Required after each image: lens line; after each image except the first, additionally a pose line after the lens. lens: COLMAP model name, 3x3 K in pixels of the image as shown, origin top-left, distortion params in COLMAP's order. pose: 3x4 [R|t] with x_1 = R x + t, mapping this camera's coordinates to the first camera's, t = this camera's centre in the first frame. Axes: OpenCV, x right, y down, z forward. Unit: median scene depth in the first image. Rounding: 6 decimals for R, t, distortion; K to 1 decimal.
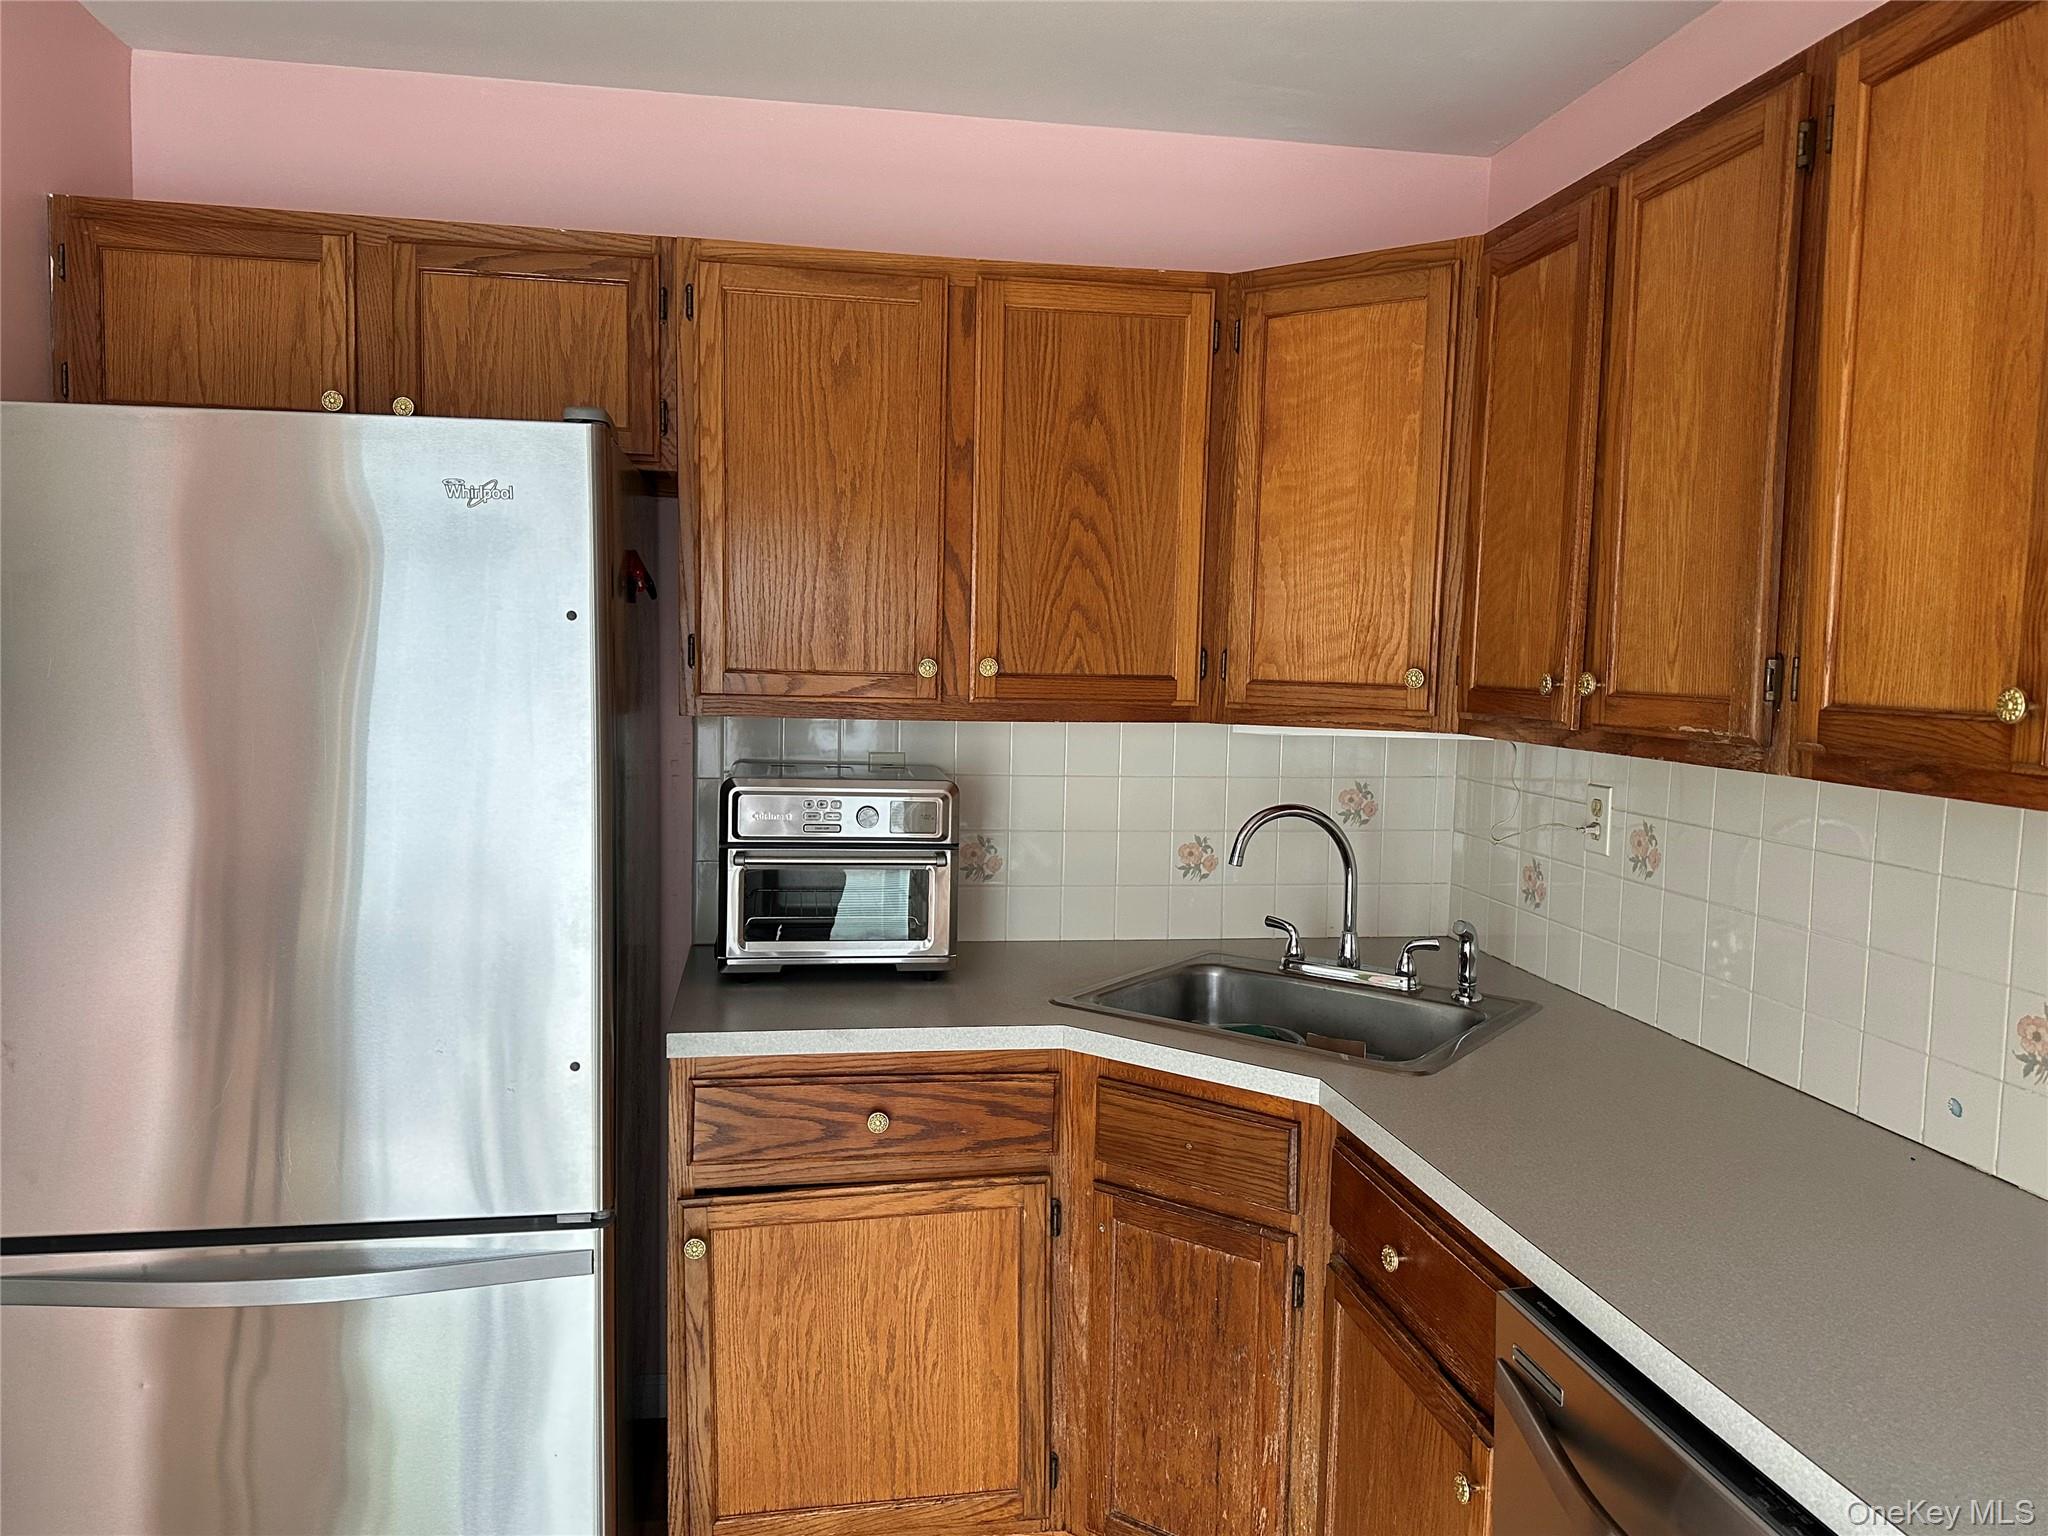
lens RADIAL K [[1497.8, 0, 983.3], [0, 1497.8, 775.0], [0, 0, 1]] dist [0.050538, -0.000736]
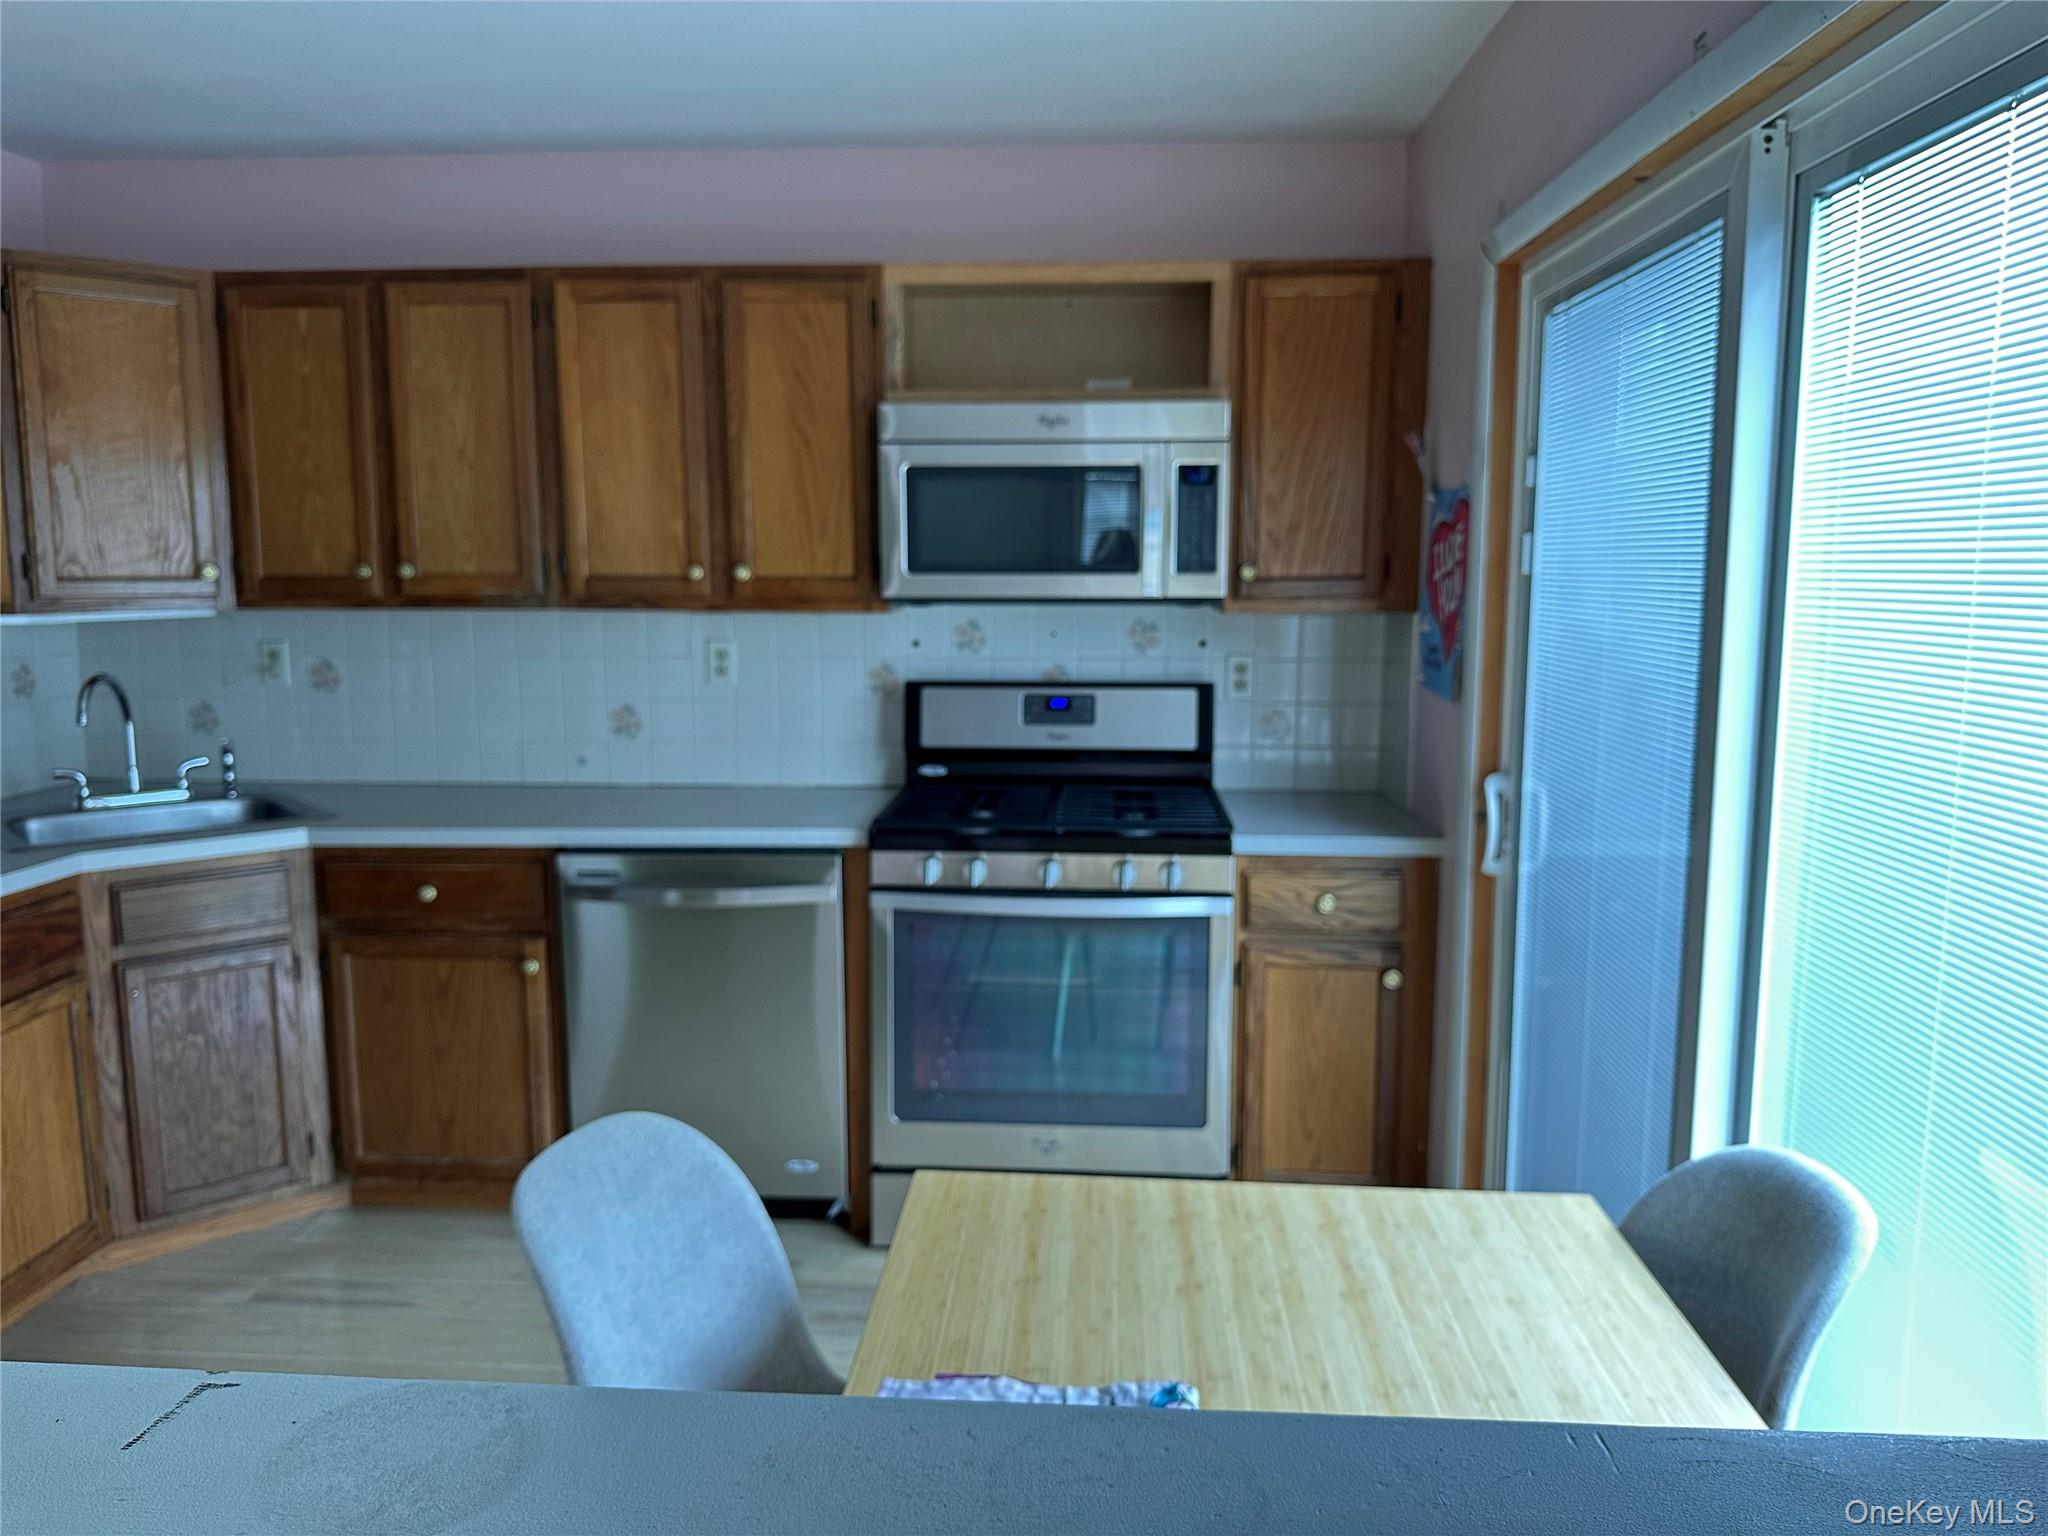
lens RADIAL K [[1444.9, 0, 991.1], [0, 1444.9, 767.7], [0, 0, 1]] dist [0.057154, -0.098768]
pose [[0.205667, -0.152011, 0.966744, -0.966902], [0.089895, 0.986620, 0.136012, -0.001400], [-0.974485, 0.058932, 0.216580, -0.023478]]
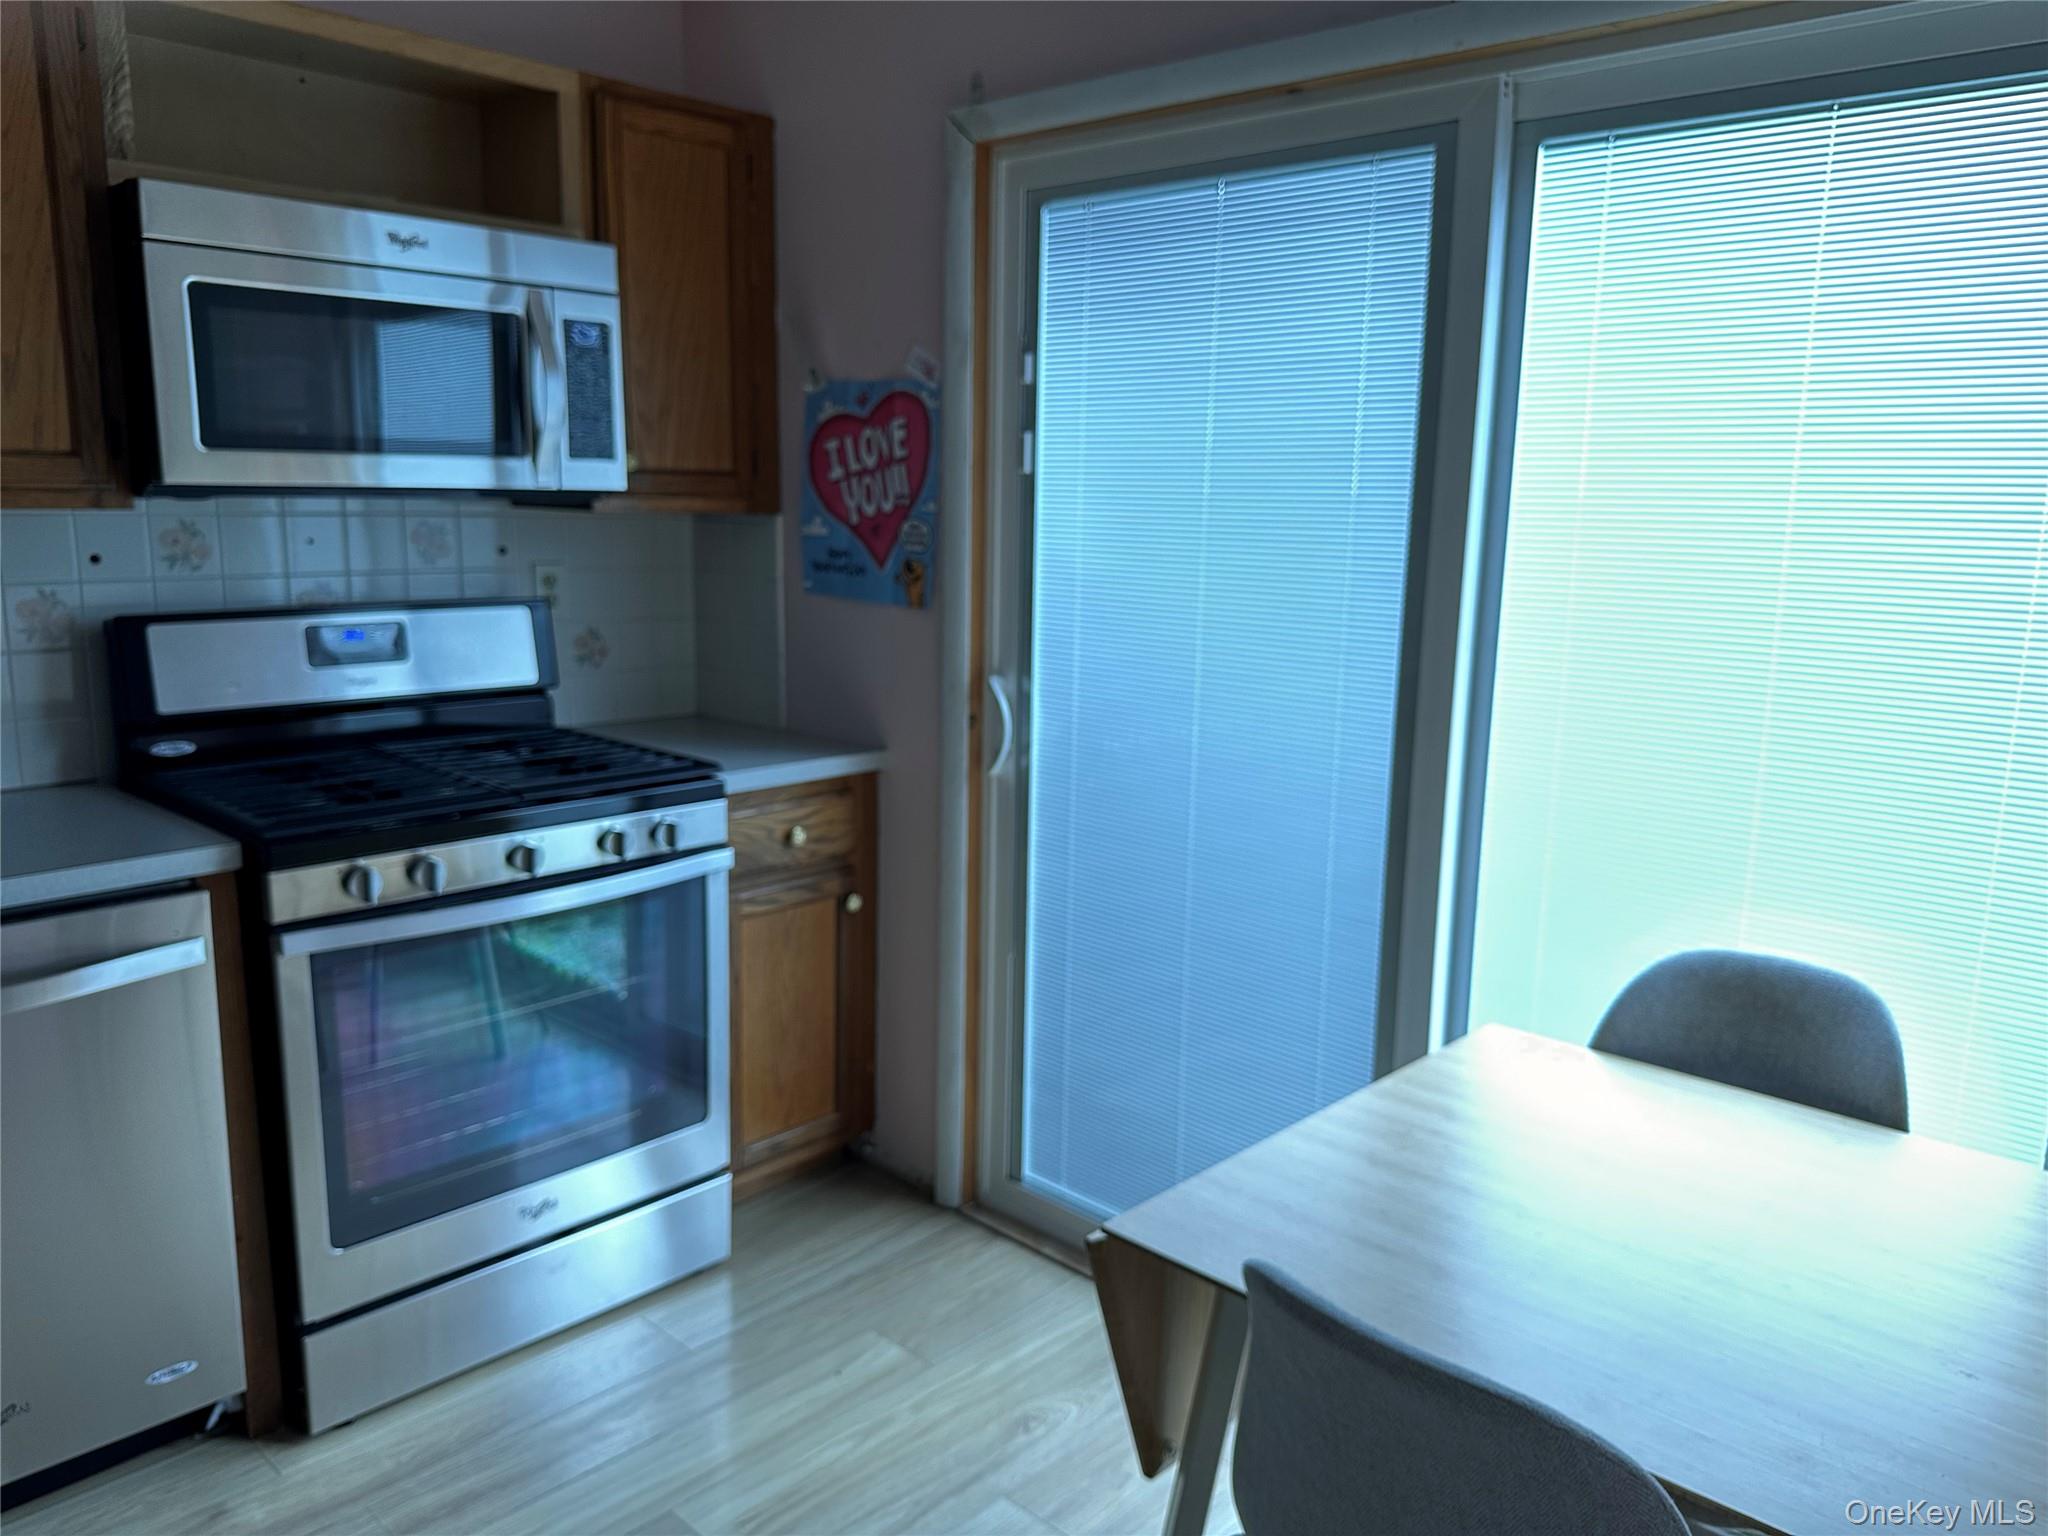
lens RADIAL K [[1444.9, 0, 991.1], [0, 1444.9, 767.7], [0, 0, 1]] dist [0.057154, -0.098768]
pose [[-0.616602, -0.178898, 0.766679, -0.663586], [0.037241, 0.966121, 0.255387, -0.025048], [-0.786394, 0.186024, -0.589050, 0.518114]]
